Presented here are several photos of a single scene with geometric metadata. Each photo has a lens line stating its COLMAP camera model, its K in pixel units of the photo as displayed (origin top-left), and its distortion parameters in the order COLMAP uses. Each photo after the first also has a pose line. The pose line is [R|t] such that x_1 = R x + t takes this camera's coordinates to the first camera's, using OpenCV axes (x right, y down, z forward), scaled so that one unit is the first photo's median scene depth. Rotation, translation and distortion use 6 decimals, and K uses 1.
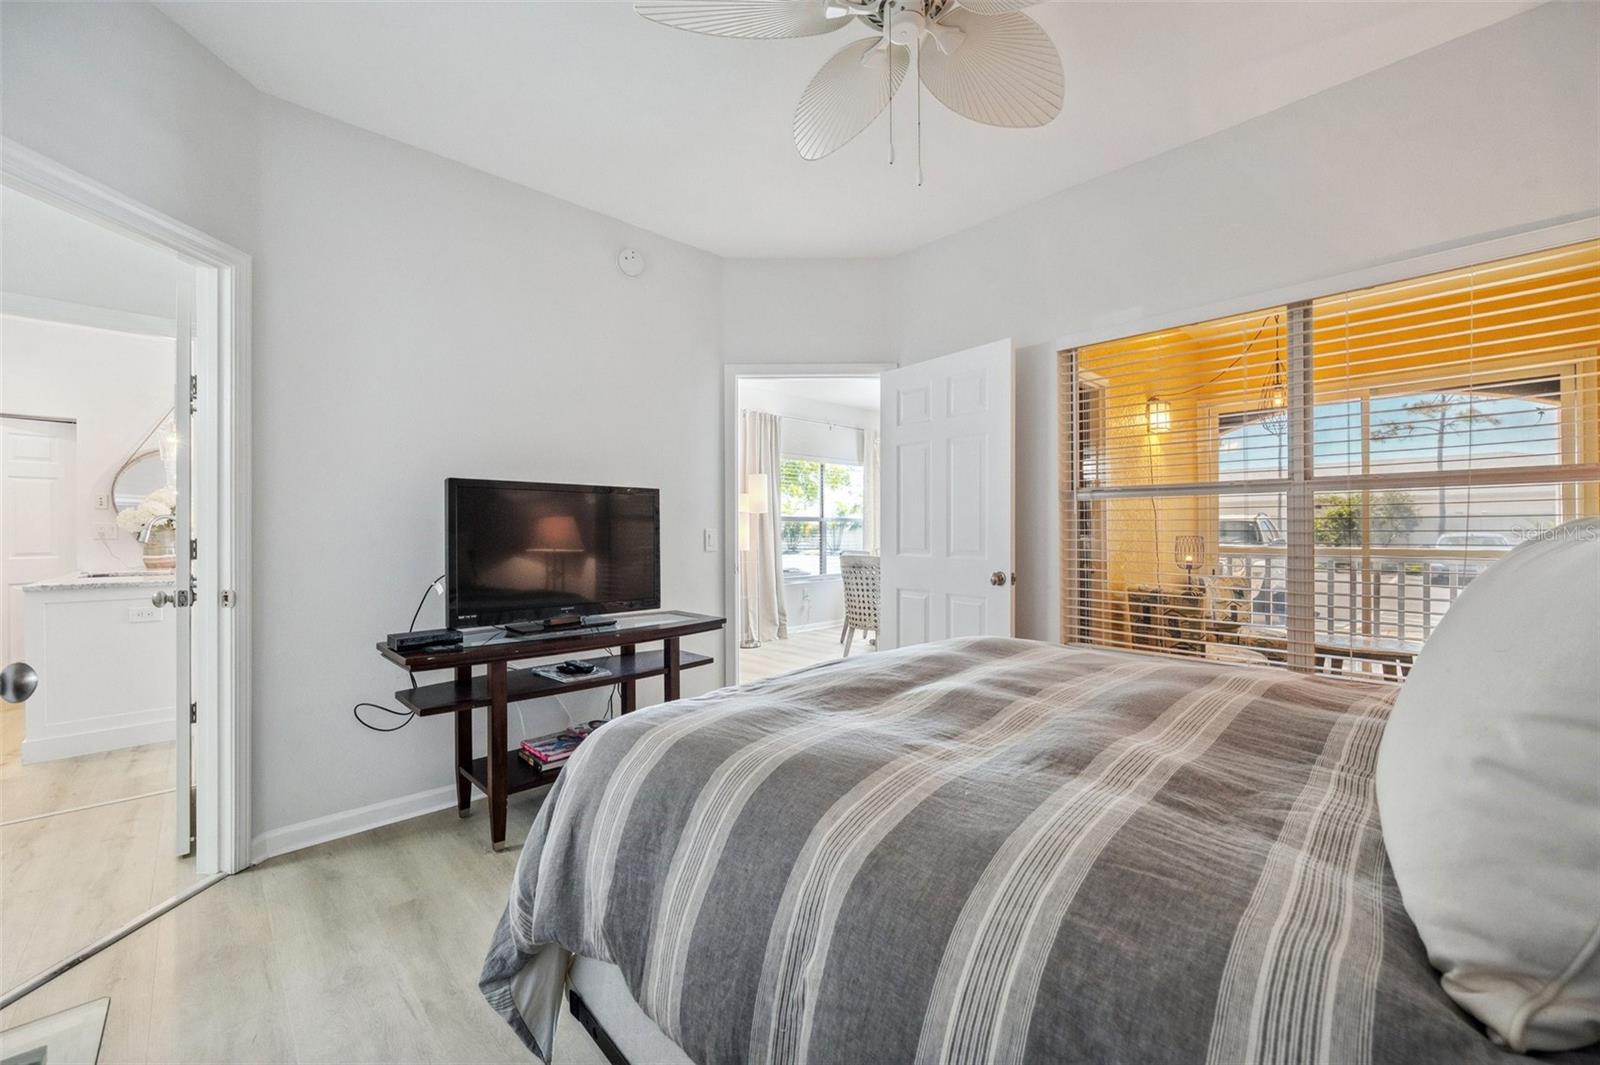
lens RADIAL K [[654.2, 0, 793.4], [0, 654.2, 532.8], [0, 0, 1]] dist [0.000830, 0.000160]
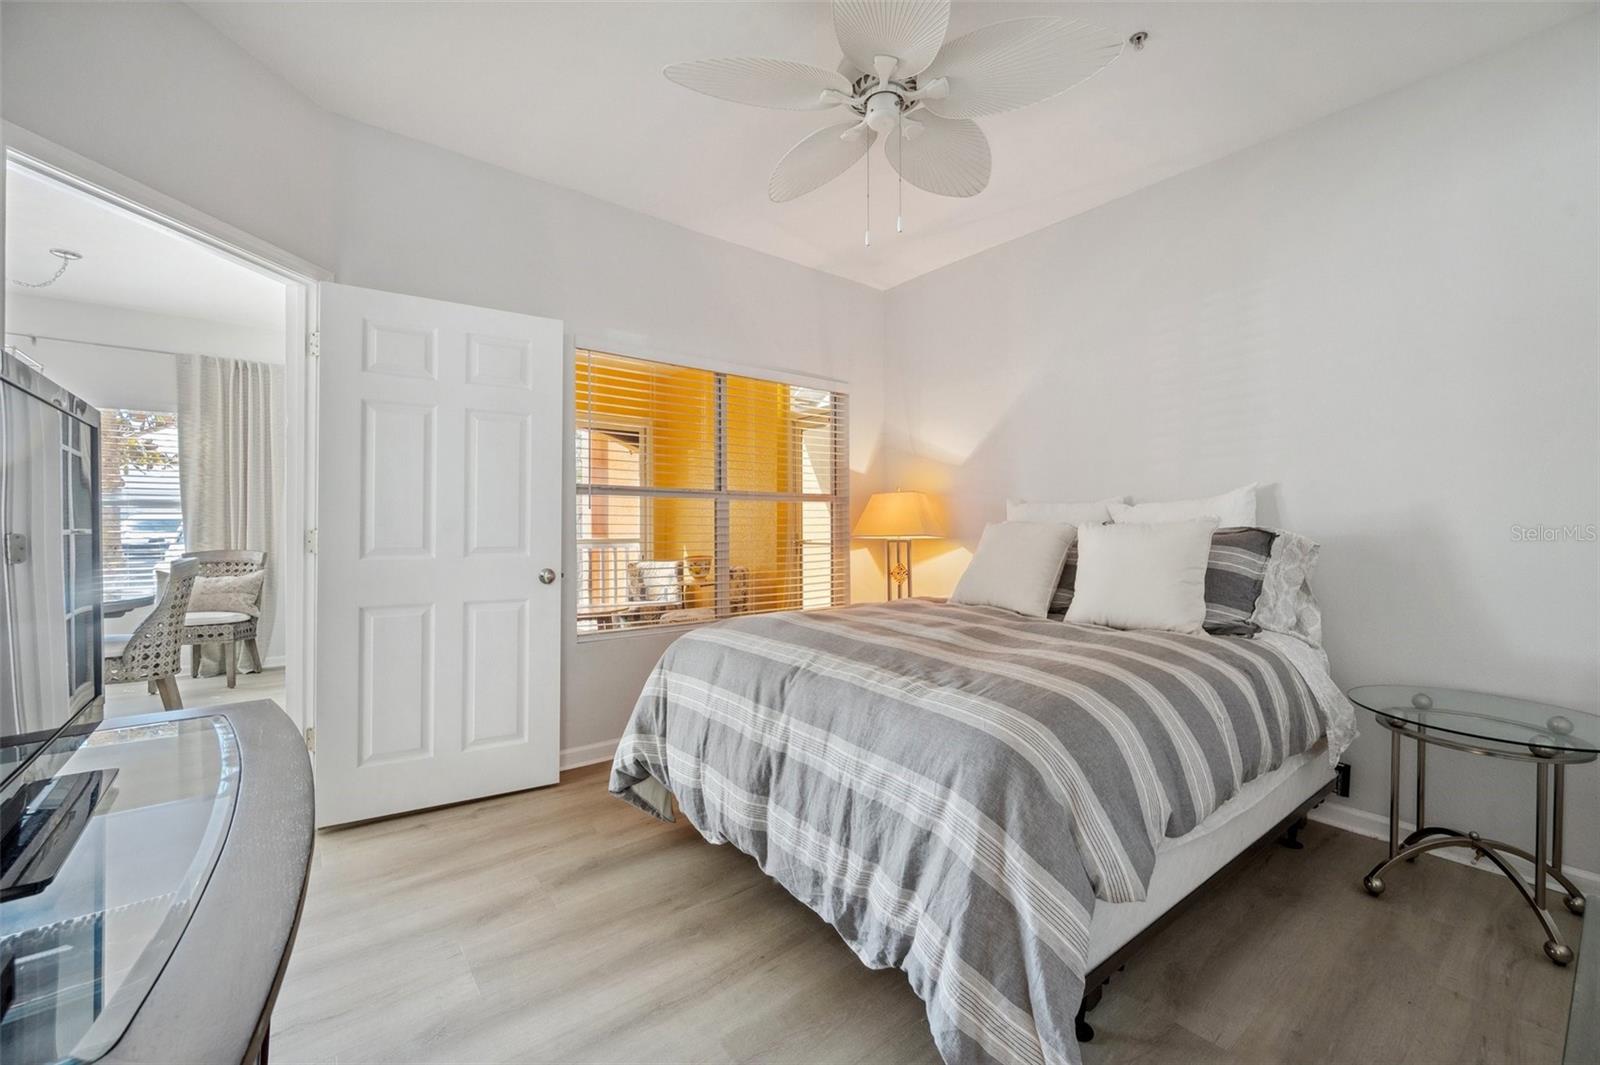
lens RADIAL K [[654.2, 0, 795.2], [0, 654.2, 527.1], [0, 0, 1]] dist [0.000830, 0.000160]
pose [[0.055429, -0.002114, 0.998460, -0.775812], [0.005196, 0.999985, 0.001829, 0.000421], [-0.998449, 0.005086, 0.055439, 0.790456]]
